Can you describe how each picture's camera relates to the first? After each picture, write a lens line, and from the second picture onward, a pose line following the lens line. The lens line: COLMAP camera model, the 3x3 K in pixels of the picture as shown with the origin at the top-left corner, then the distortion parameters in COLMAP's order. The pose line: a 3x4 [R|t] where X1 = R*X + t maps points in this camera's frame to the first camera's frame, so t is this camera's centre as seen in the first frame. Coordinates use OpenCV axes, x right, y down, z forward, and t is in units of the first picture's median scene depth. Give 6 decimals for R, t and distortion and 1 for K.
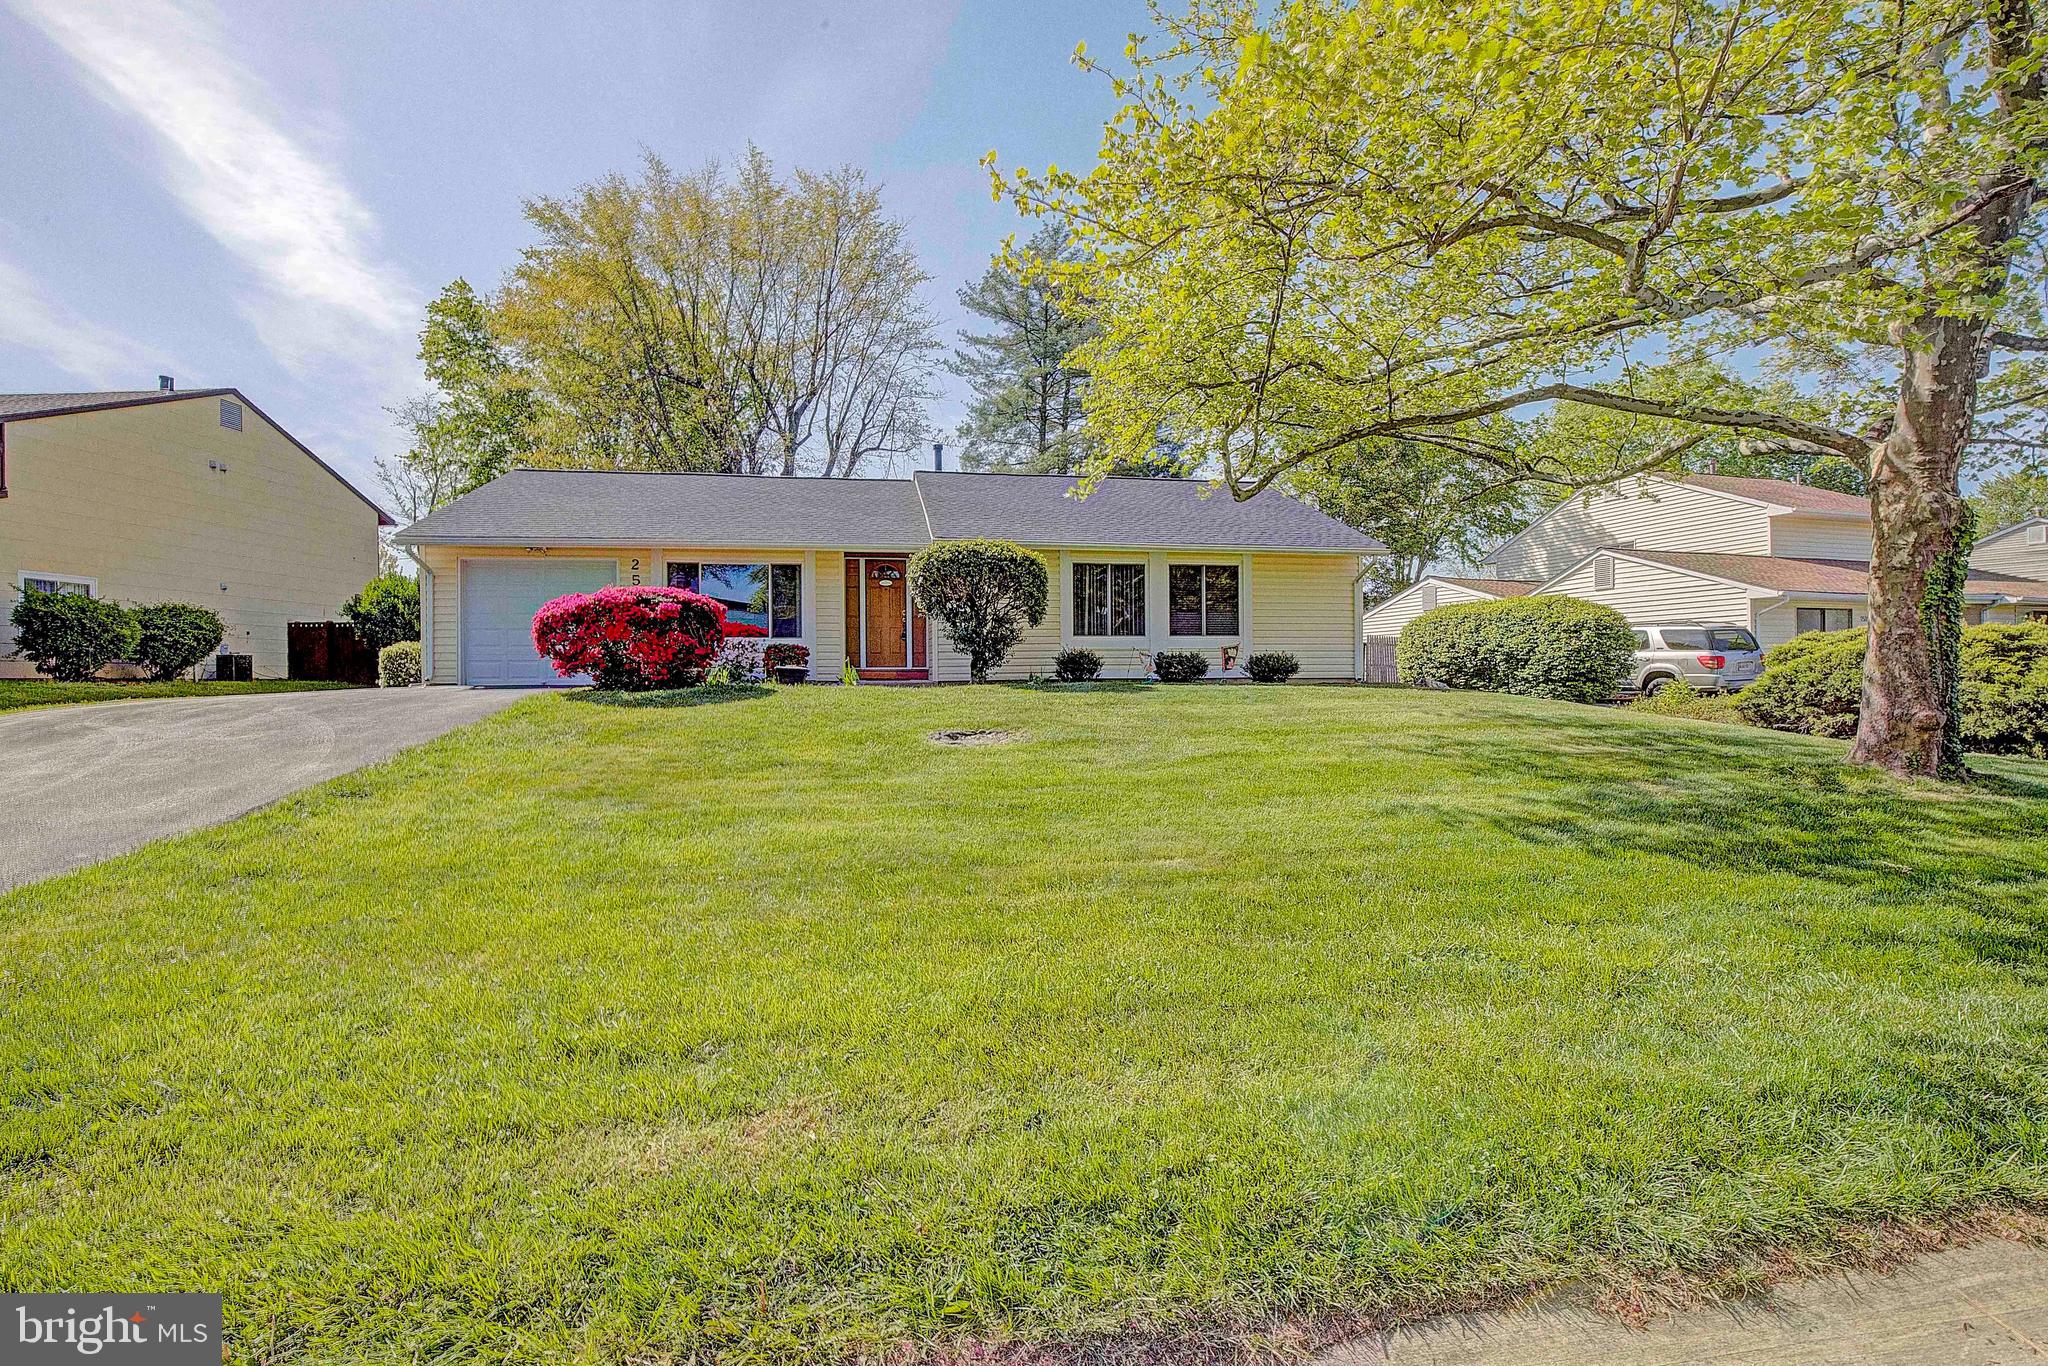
lens RADIAL K [[943.3, 0, 1020.2], [0, 943.3, 709.7], [0, 0, 1]] dist [0.000650, 0.000089]
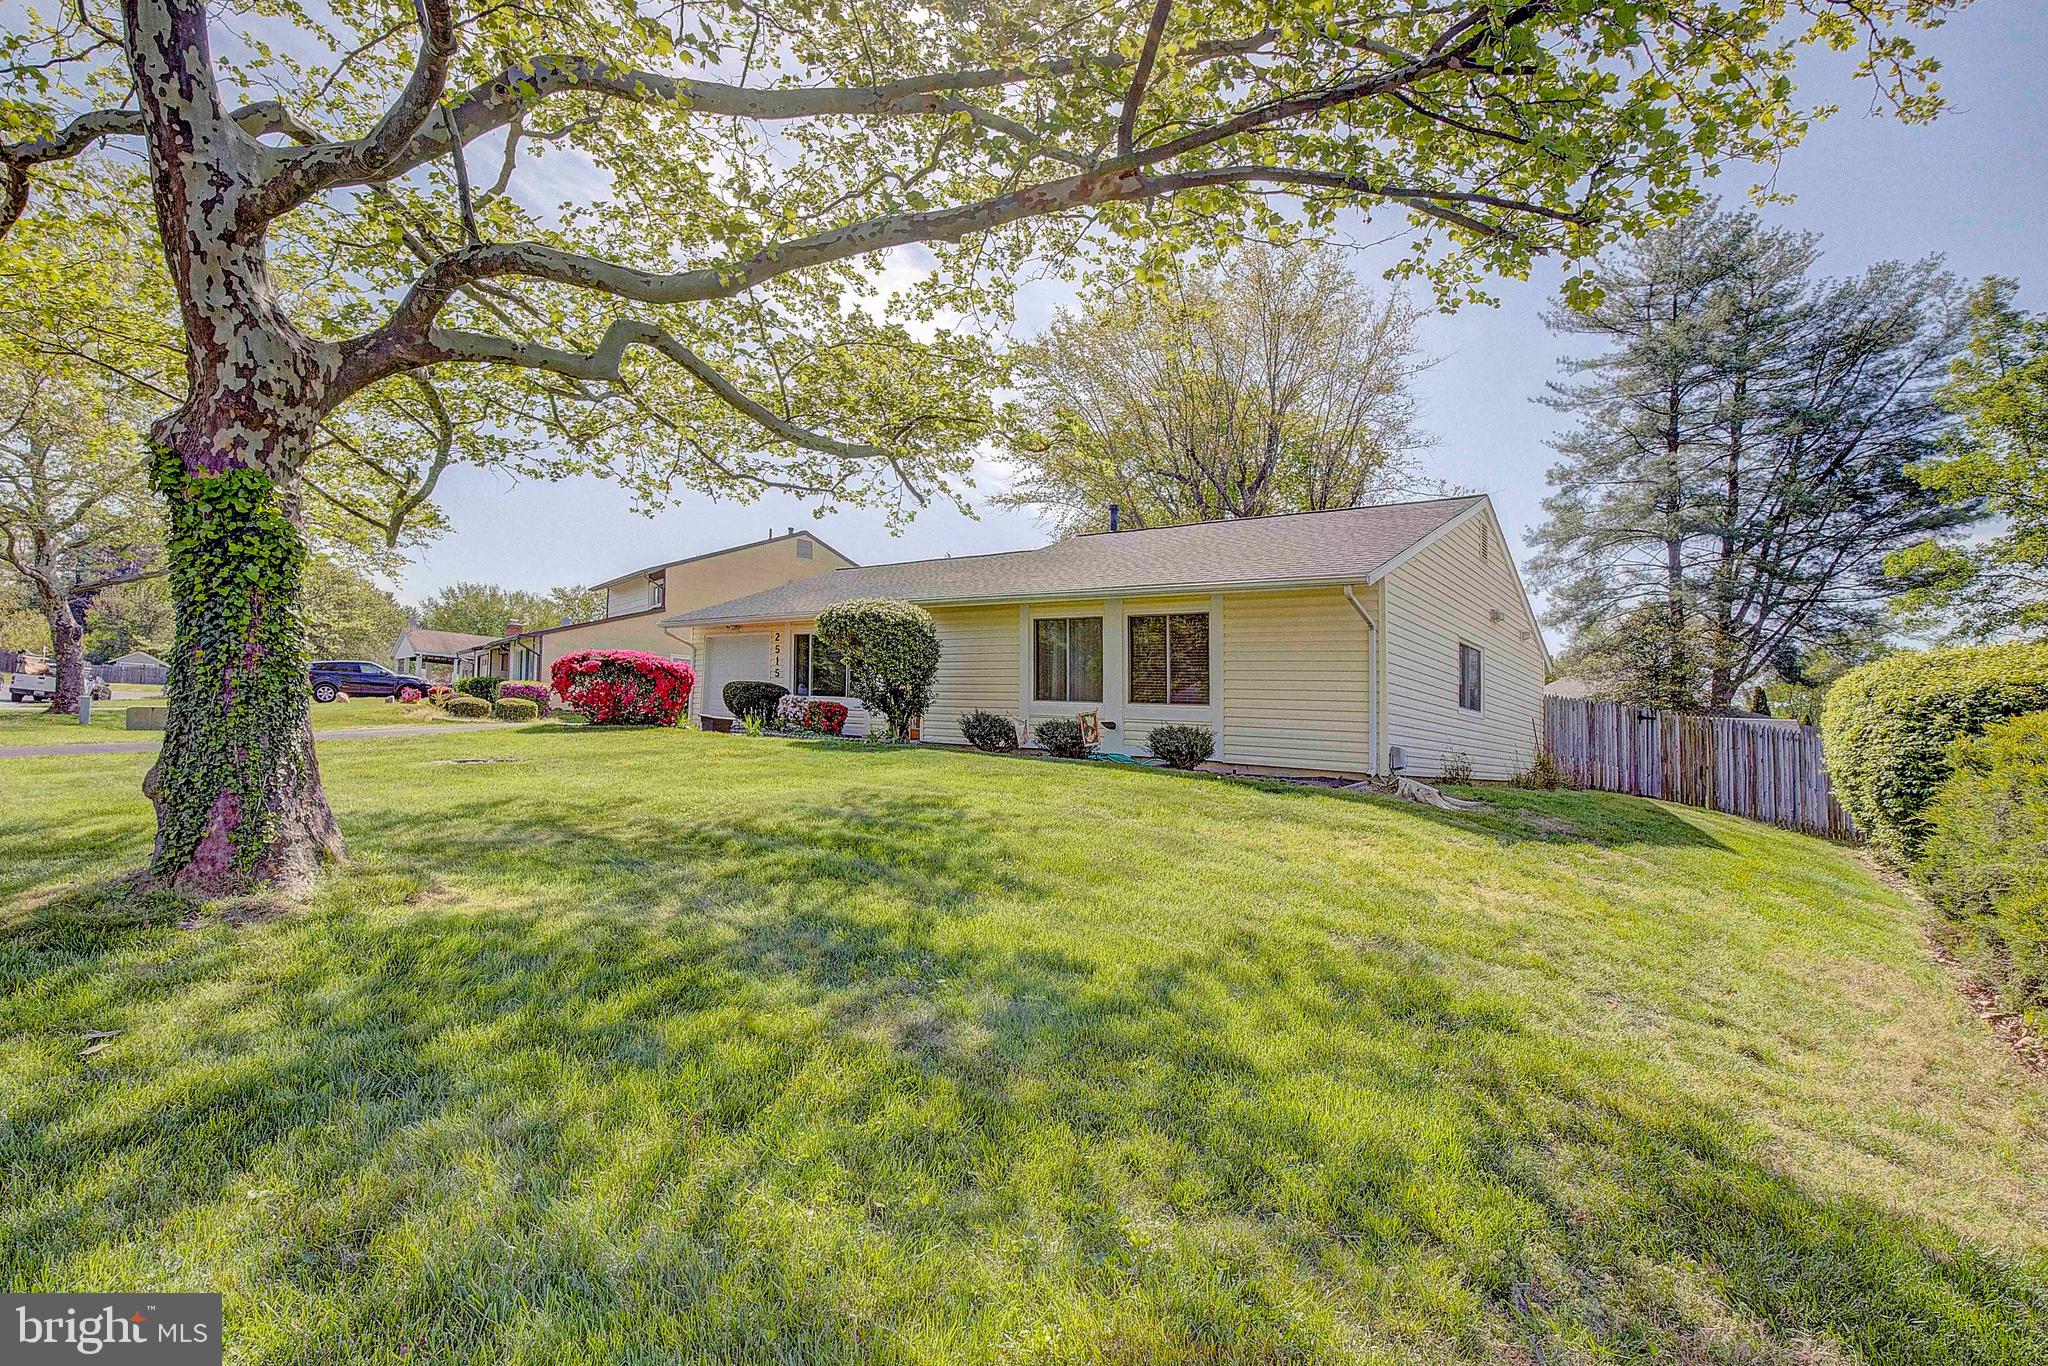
lens RADIAL K [[943.3, 0, 1020.2], [0, 943.3, 709.7], [0, 0, 1]] dist [0.000650, 0.000089]
pose [[0.662401, 0.023103, -0.748793, 0.674025], [-0.098486, 0.993535, -0.056469, -0.018257], [0.742647, 0.111151, 0.660394, 0.402115]]
